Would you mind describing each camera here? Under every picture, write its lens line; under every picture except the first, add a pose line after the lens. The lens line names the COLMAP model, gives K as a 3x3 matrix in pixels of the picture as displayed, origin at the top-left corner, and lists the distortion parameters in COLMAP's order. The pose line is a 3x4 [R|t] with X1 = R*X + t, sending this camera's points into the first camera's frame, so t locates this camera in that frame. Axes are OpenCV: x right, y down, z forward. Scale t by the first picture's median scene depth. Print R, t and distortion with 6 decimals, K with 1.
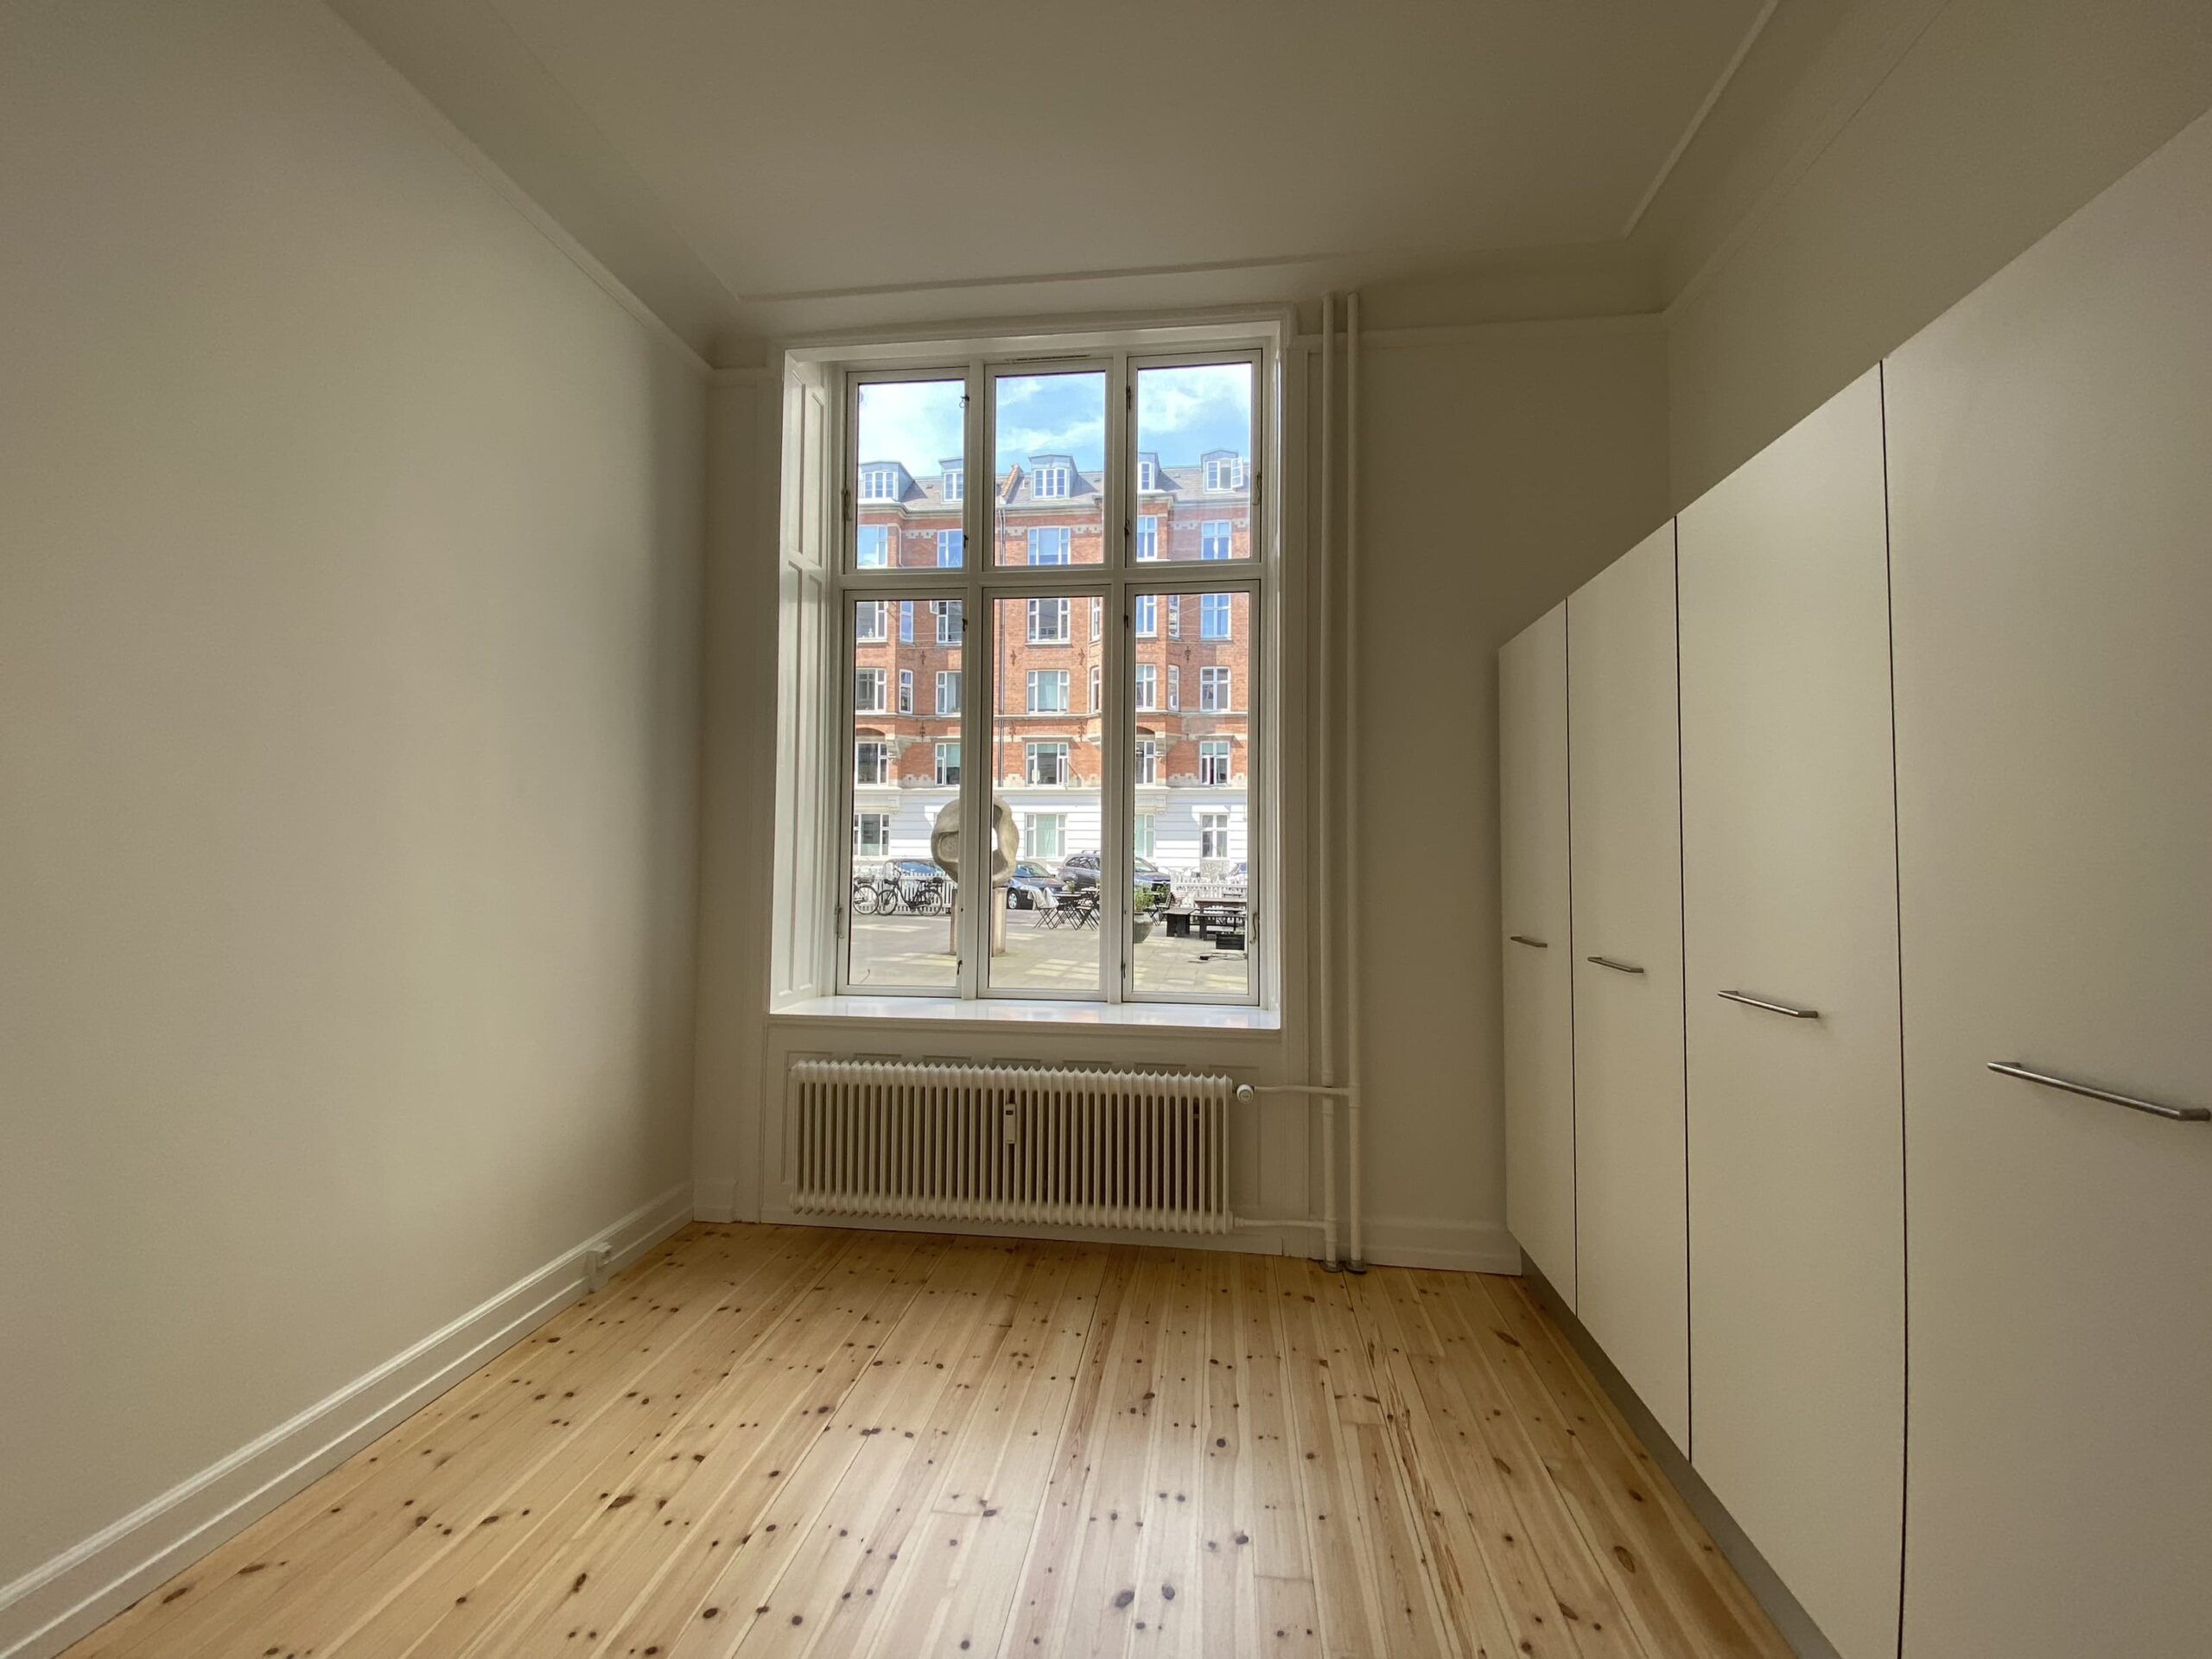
lens RADIAL K [[908.9, 0, 1115.8], [0, 908.9, 814.0], [0, 0, 1]] dist [0.002137, -0.002717]
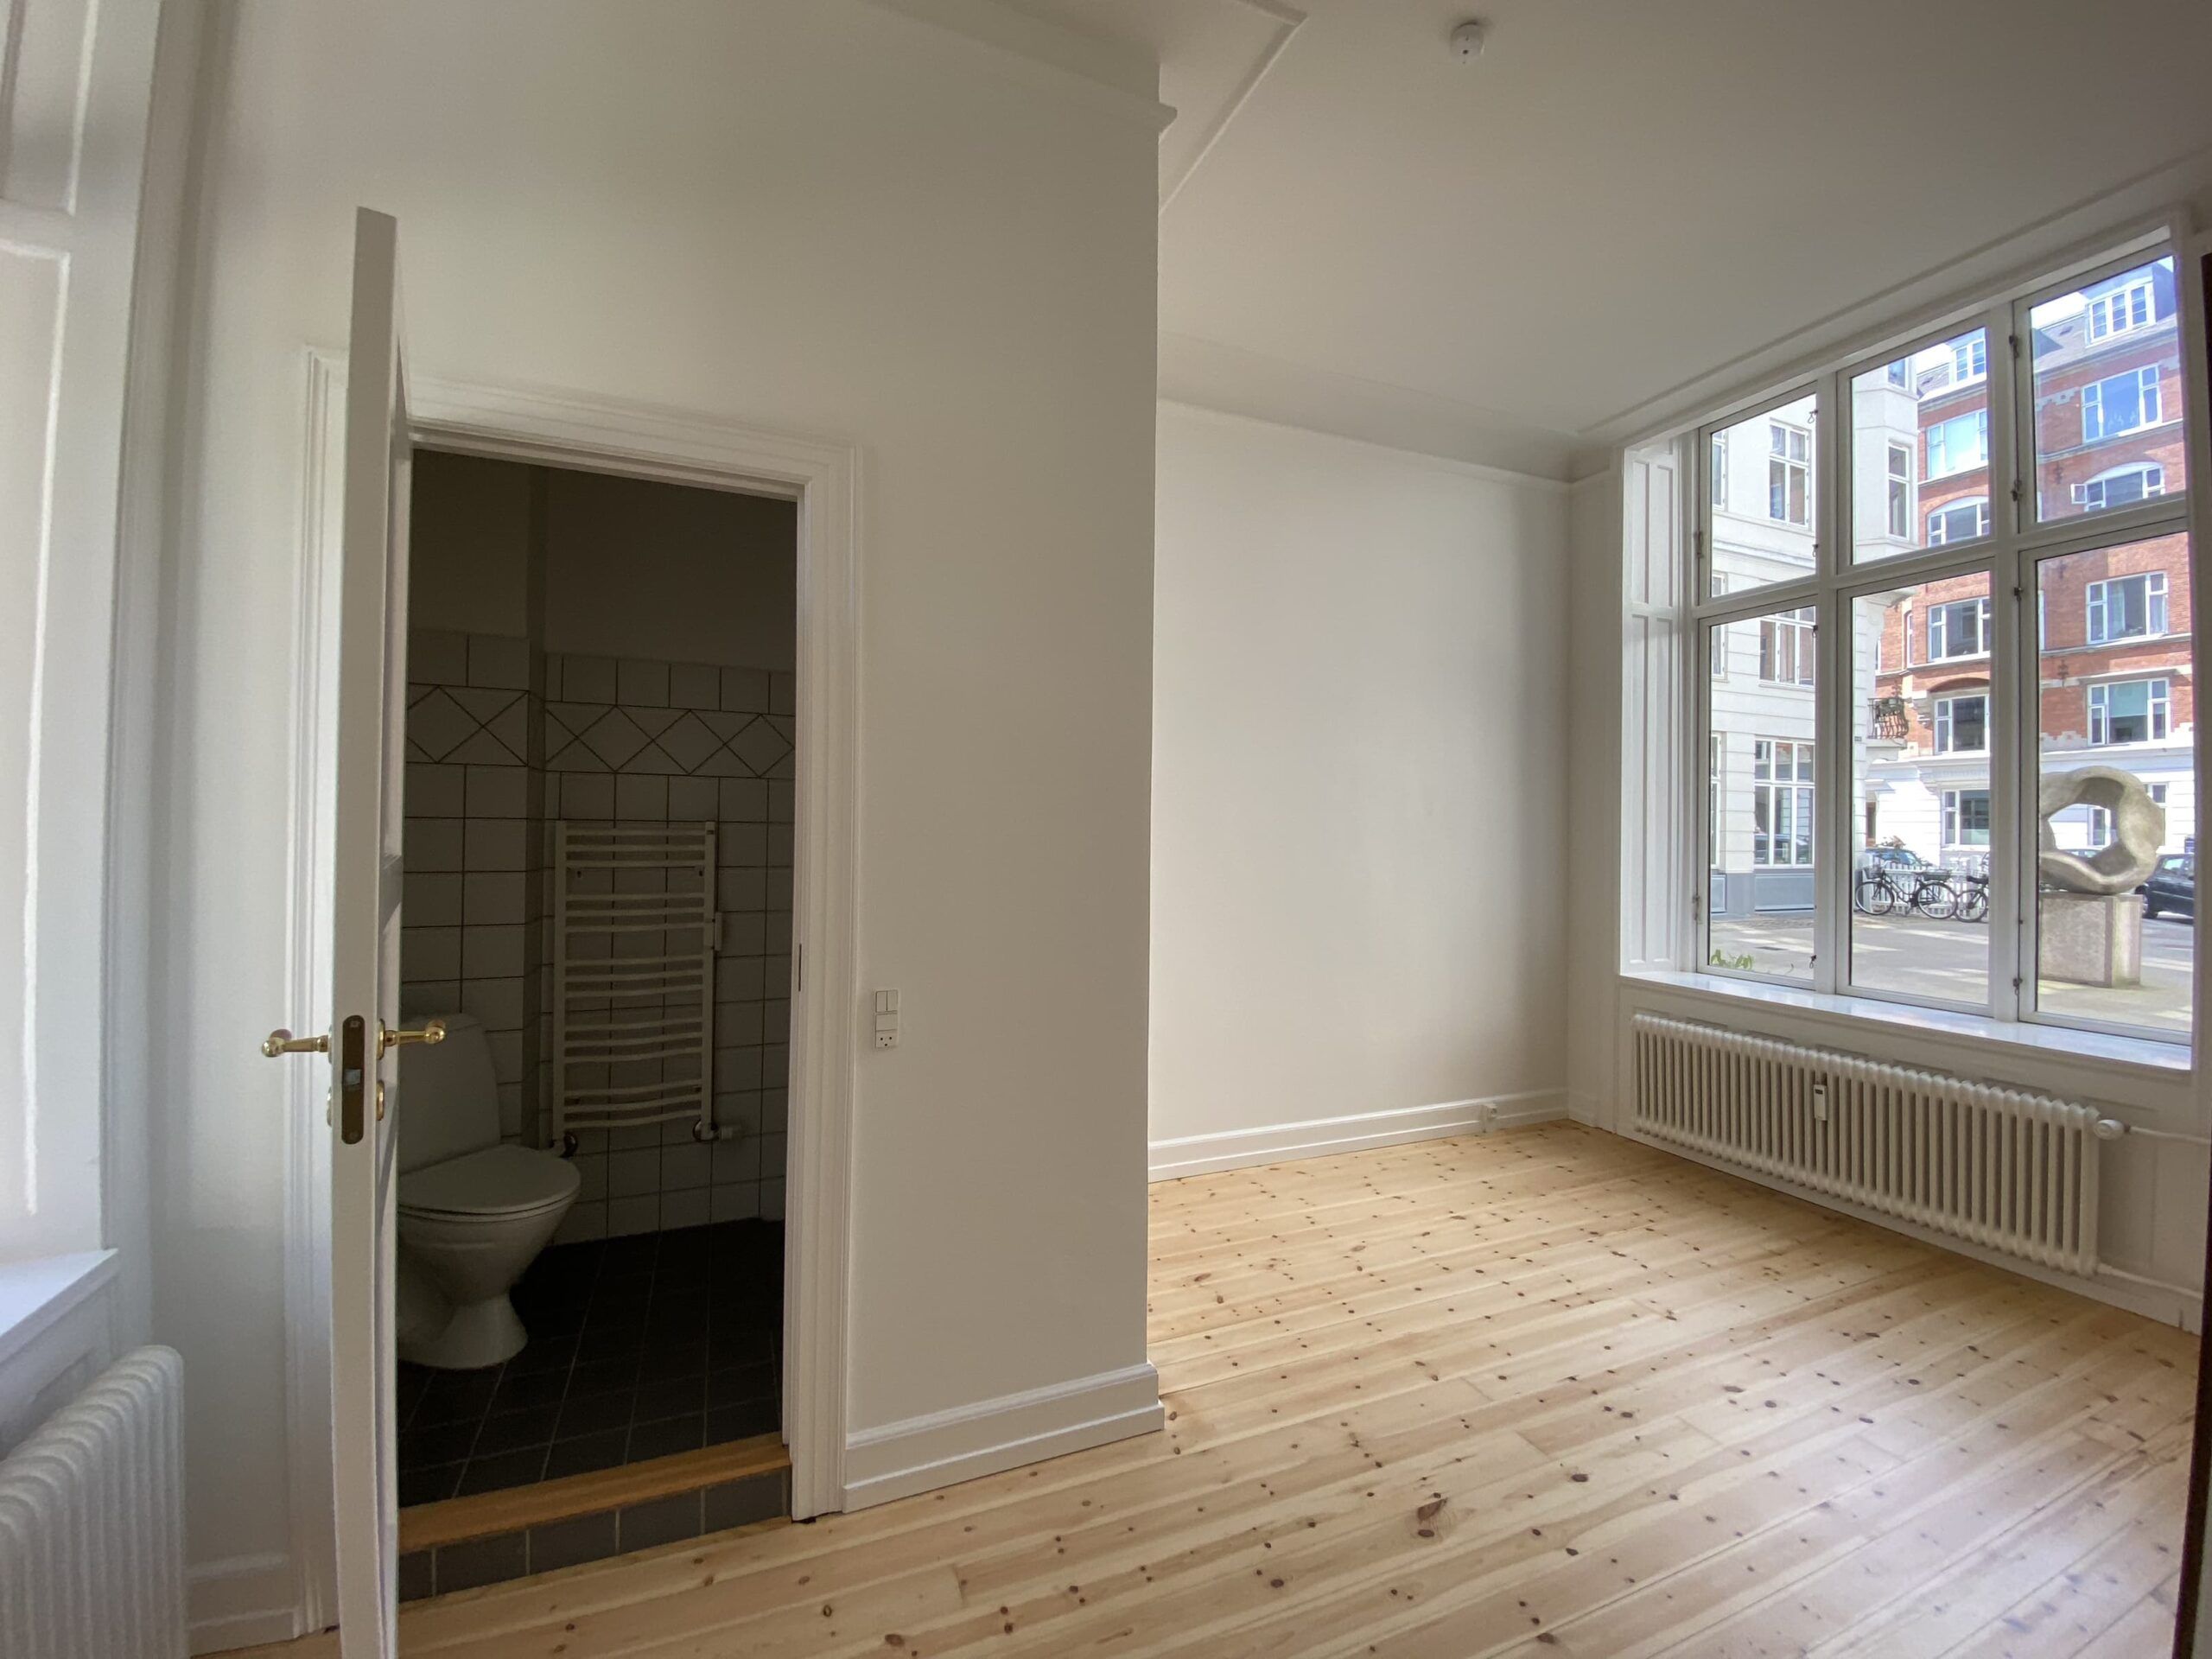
lens RADIAL K [[908.9, 0, 1105.9], [0, 908.9, 824.6], [0, 0, 1]] dist [0.002137, -0.002717]
pose [[0.493277, -0.006614, -0.869847, 0.422722], [0.034248, 0.999343, 0.011823, -0.036175], [0.869198, -0.035623, 0.493179, -0.285820]]
